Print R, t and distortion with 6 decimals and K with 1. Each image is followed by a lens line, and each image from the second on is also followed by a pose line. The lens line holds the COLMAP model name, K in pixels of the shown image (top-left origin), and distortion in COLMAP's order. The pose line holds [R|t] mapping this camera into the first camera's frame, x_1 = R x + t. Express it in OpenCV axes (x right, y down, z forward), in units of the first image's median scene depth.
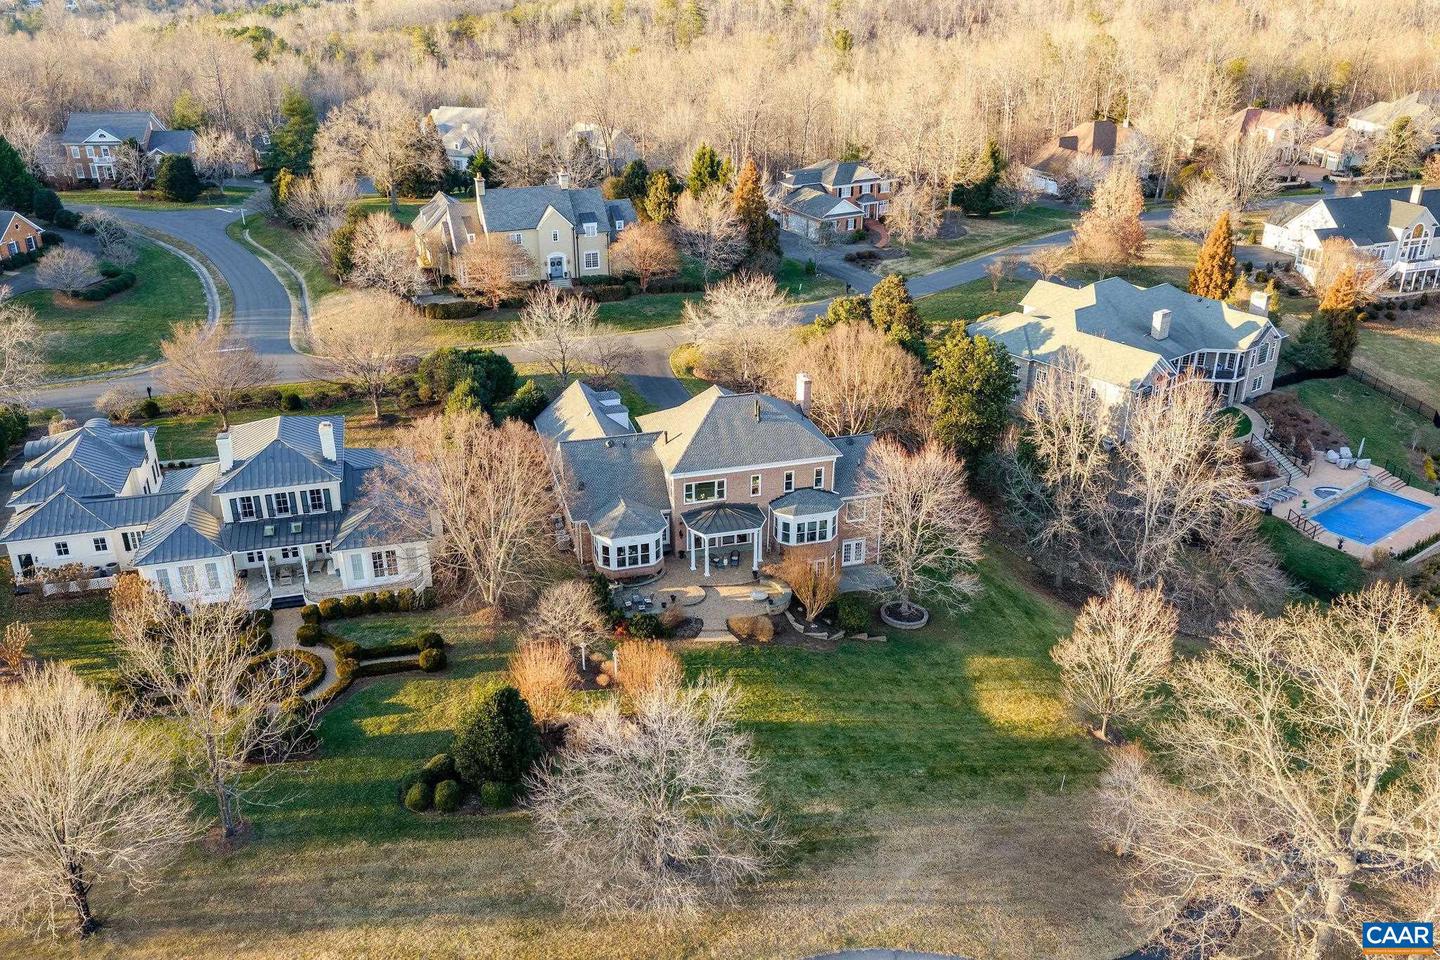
lens RADIAL K [[1171.4, 0, 716.3], [0, 1171.4, 480.1], [0, 0, 1]] dist [0.003648, -0.002944]
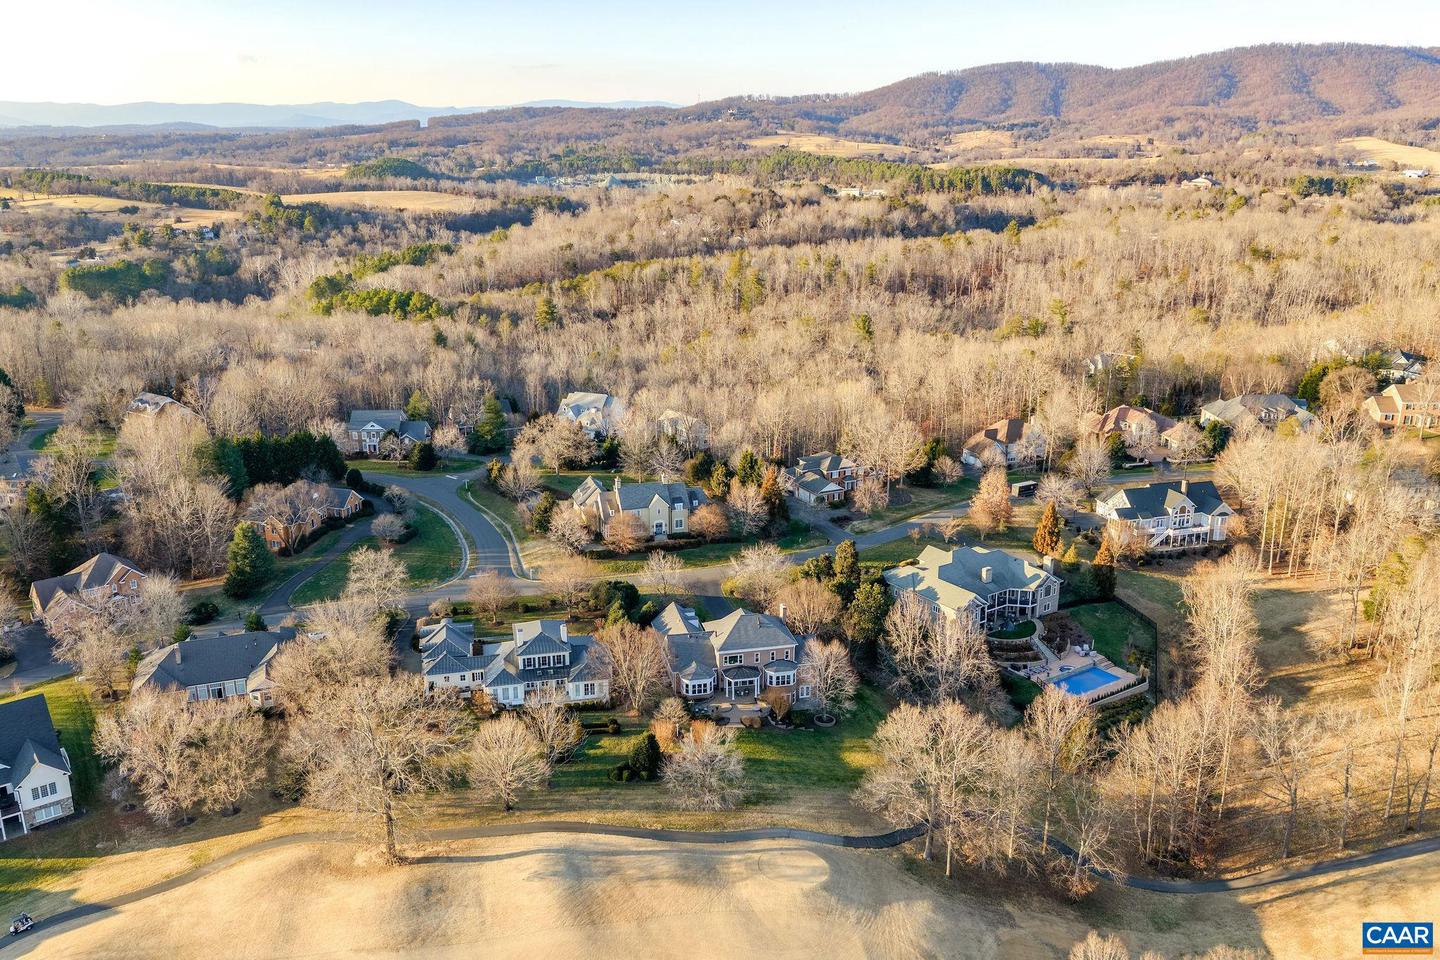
lens RADIAL K [[1180.8, 0, 721.1], [0, 1180.8, 486.1], [0, 0, 1]] dist [0.023321, -0.049139]
pose [[0.998471, 0.016172, -0.052855, 0.061955], [-0.023181, 0.990599, -0.134822, -0.011119], [0.050178, 0.135841, 0.989459, -0.958073]]
